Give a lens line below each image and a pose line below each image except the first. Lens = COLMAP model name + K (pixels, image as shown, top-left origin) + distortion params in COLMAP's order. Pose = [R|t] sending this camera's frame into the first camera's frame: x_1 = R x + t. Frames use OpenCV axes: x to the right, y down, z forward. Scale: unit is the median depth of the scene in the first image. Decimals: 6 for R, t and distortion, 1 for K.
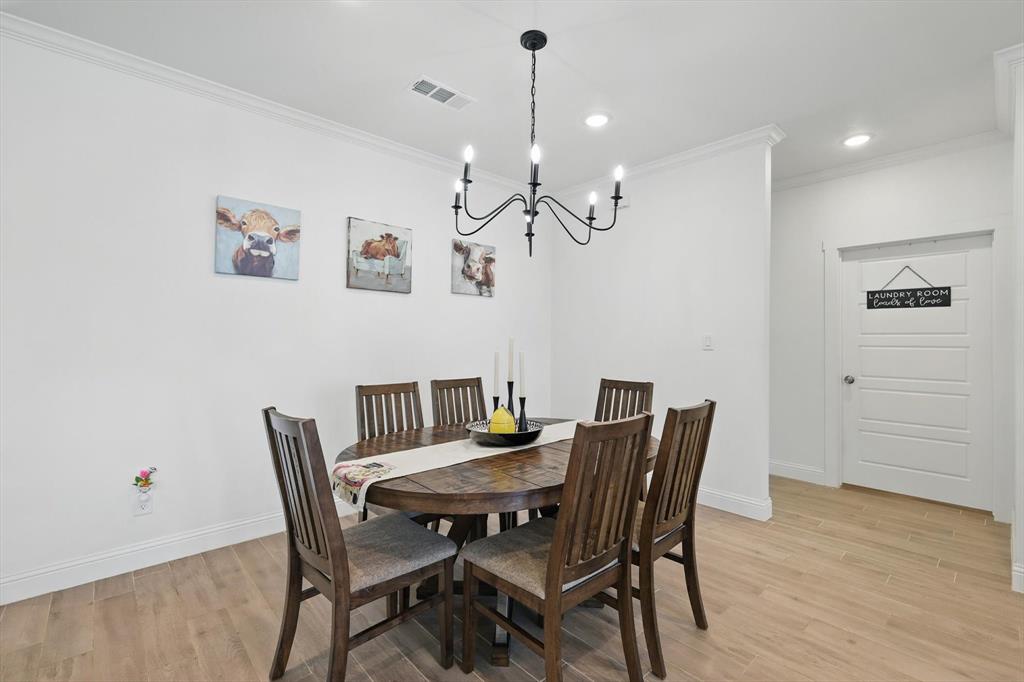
lens RADIAL K [[453.9, 0, 512.0], [0, 453.9, 346.0], [0, 0, 1]] dist [-0.003188, -0.000205]
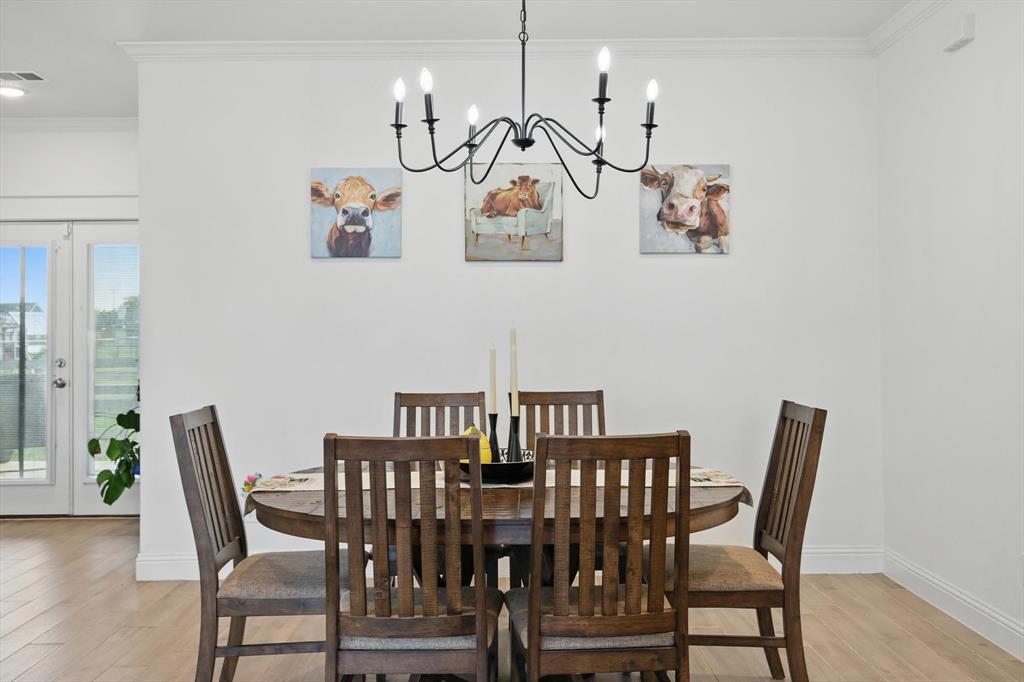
lens RADIAL K [[873.1, 0, 511.7], [0, 873.1, 336.2], [0, 0, 1]] dist [-0.004422, -0.011422]
pose [[0.736972, -0.010101, -0.675848, 0.628081], [0.004945, 0.999942, -0.009553, 0.004843], [0.675905, 0.003698, 0.736979, 0.025833]]
